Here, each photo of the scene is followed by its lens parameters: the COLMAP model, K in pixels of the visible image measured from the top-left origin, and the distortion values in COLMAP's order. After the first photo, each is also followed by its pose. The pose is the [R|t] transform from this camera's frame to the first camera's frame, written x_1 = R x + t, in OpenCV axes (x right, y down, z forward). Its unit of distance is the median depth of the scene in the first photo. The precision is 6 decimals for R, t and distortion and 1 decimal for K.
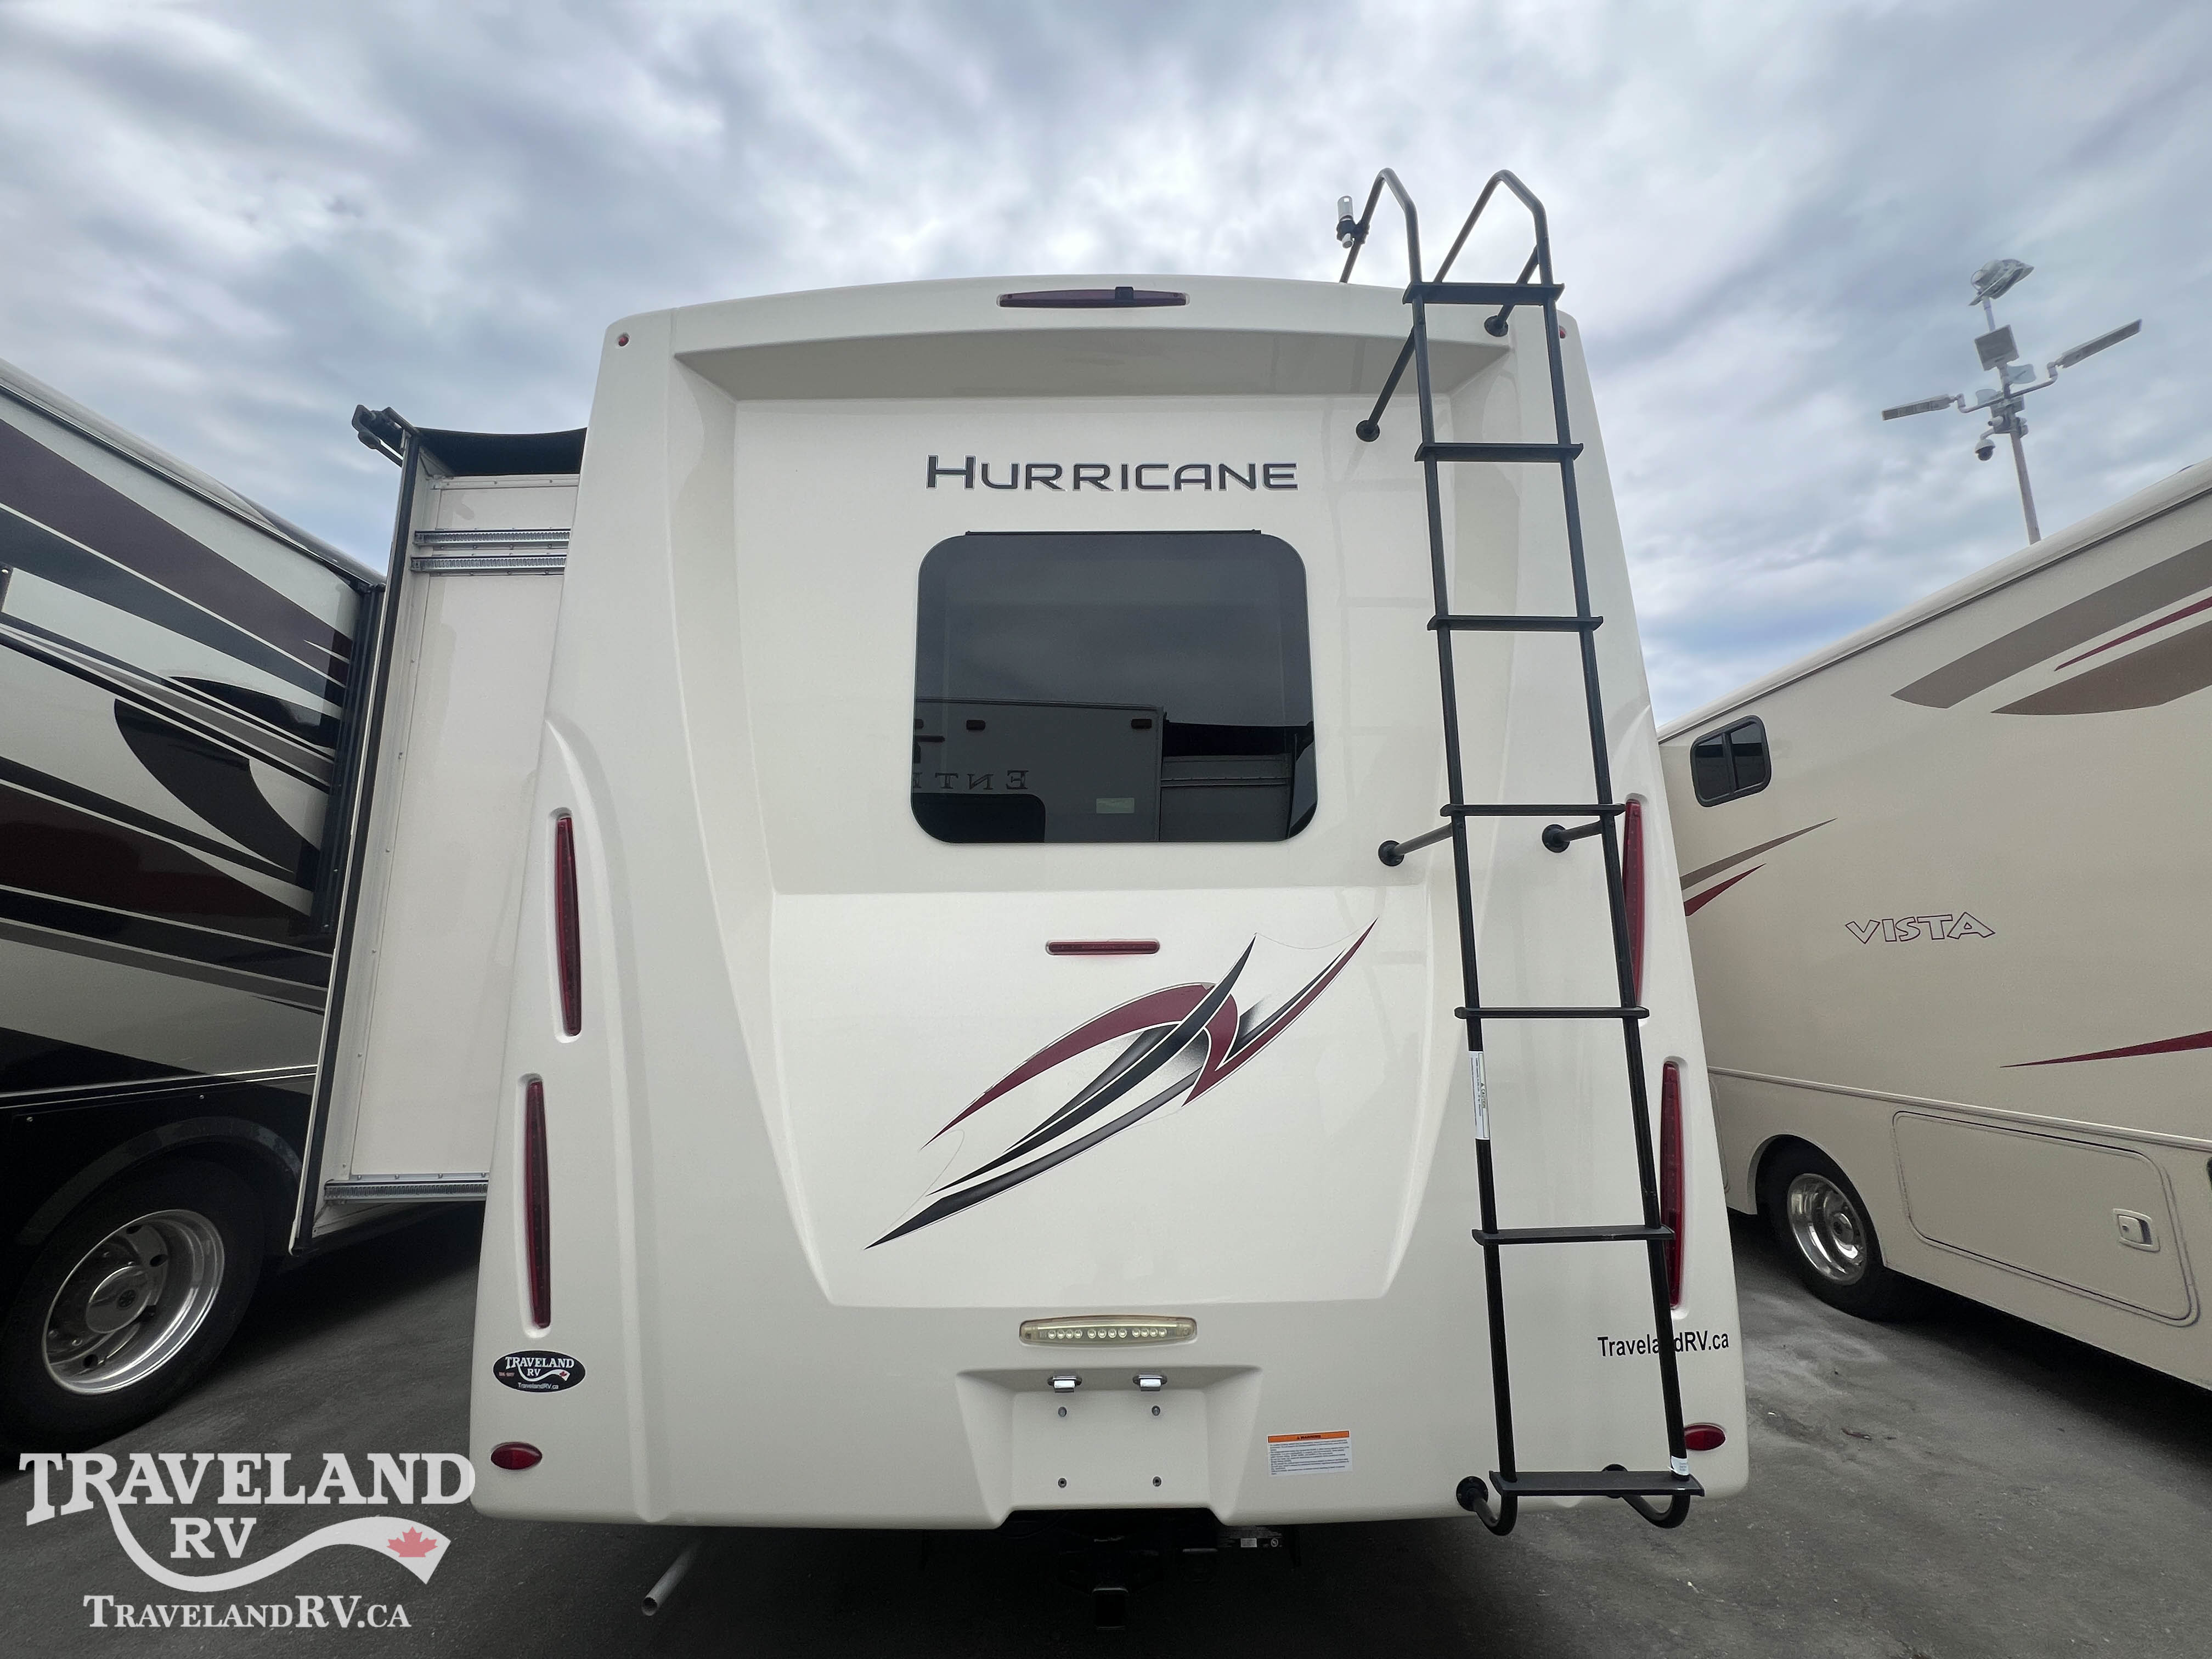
lens RADIAL K [[888.9, 0, 1106.5], [0, 888.9, 826.2], [0, 0, 1]] dist [-0.001363, 0.000668]
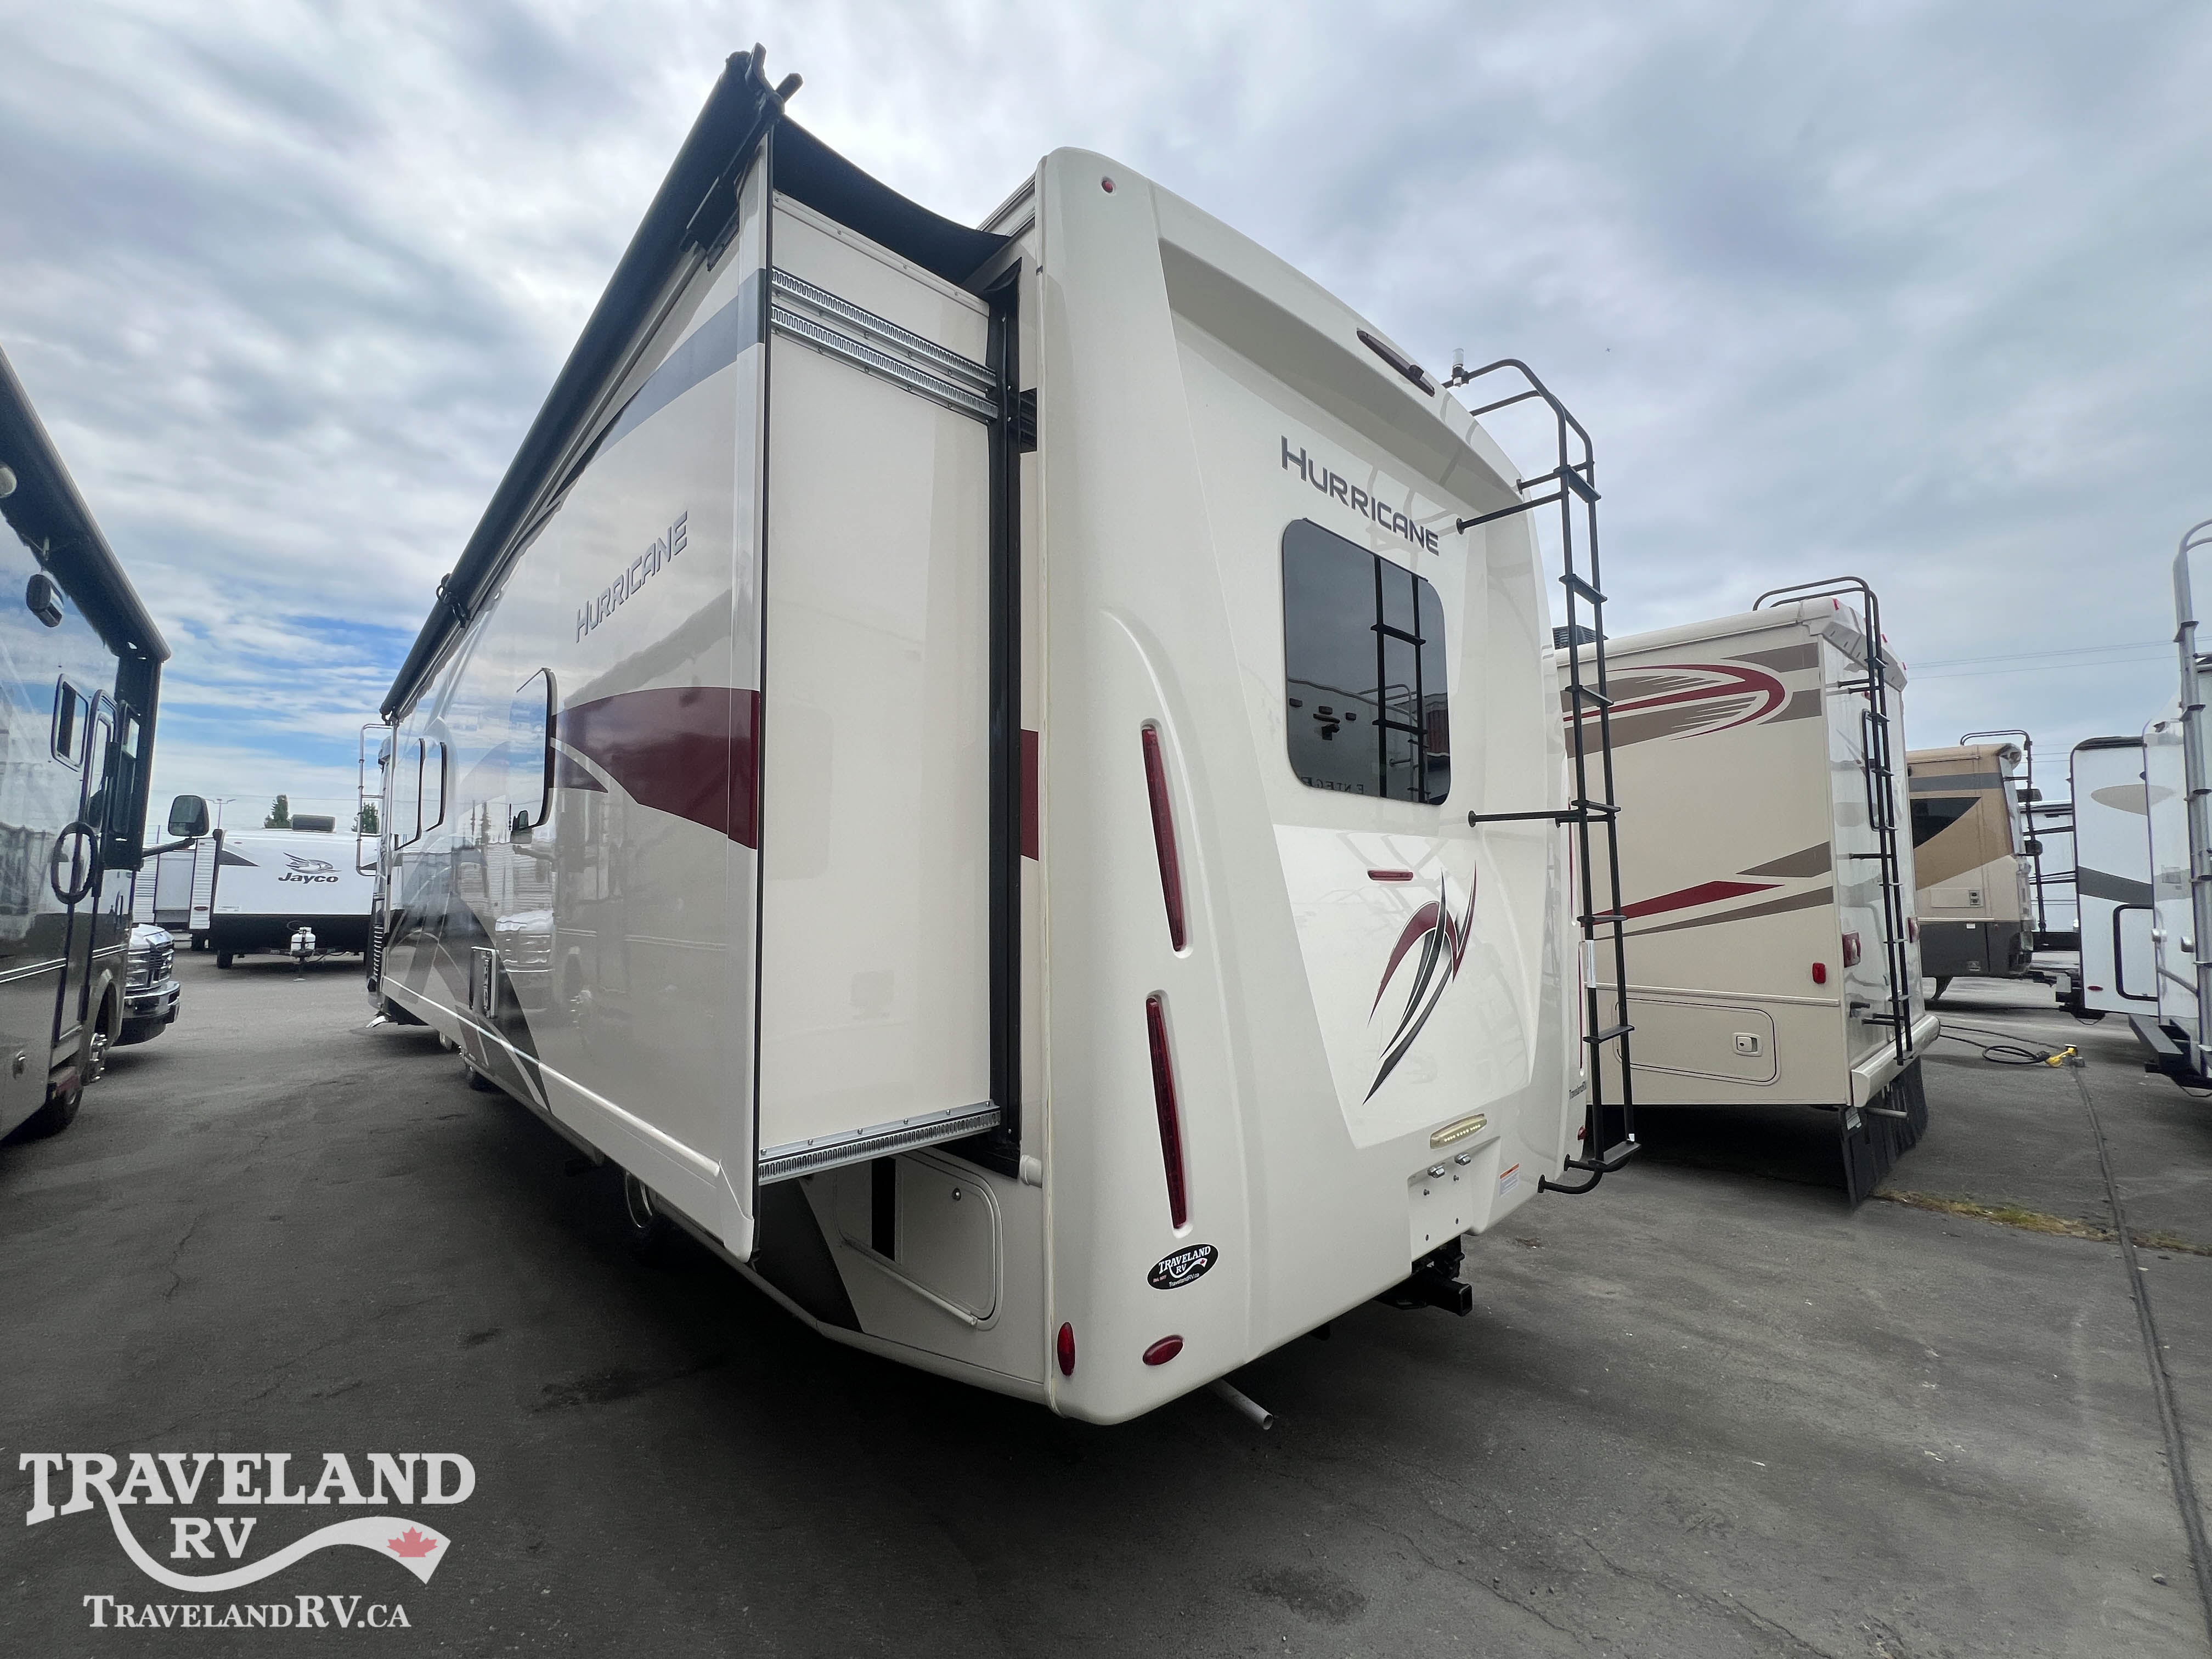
lens RADIAL K [[888.9, 0, 1106.5], [0, 888.9, 826.2], [0, 0, 1]] dist [-0.001363, 0.000668]
pose [[0.727613, 0.059415, 0.683410, -1.209408], [-0.124670, 0.991105, 0.046568, 0.051575], [-0.674565, -0.119085, 0.728548, 0.299869]]
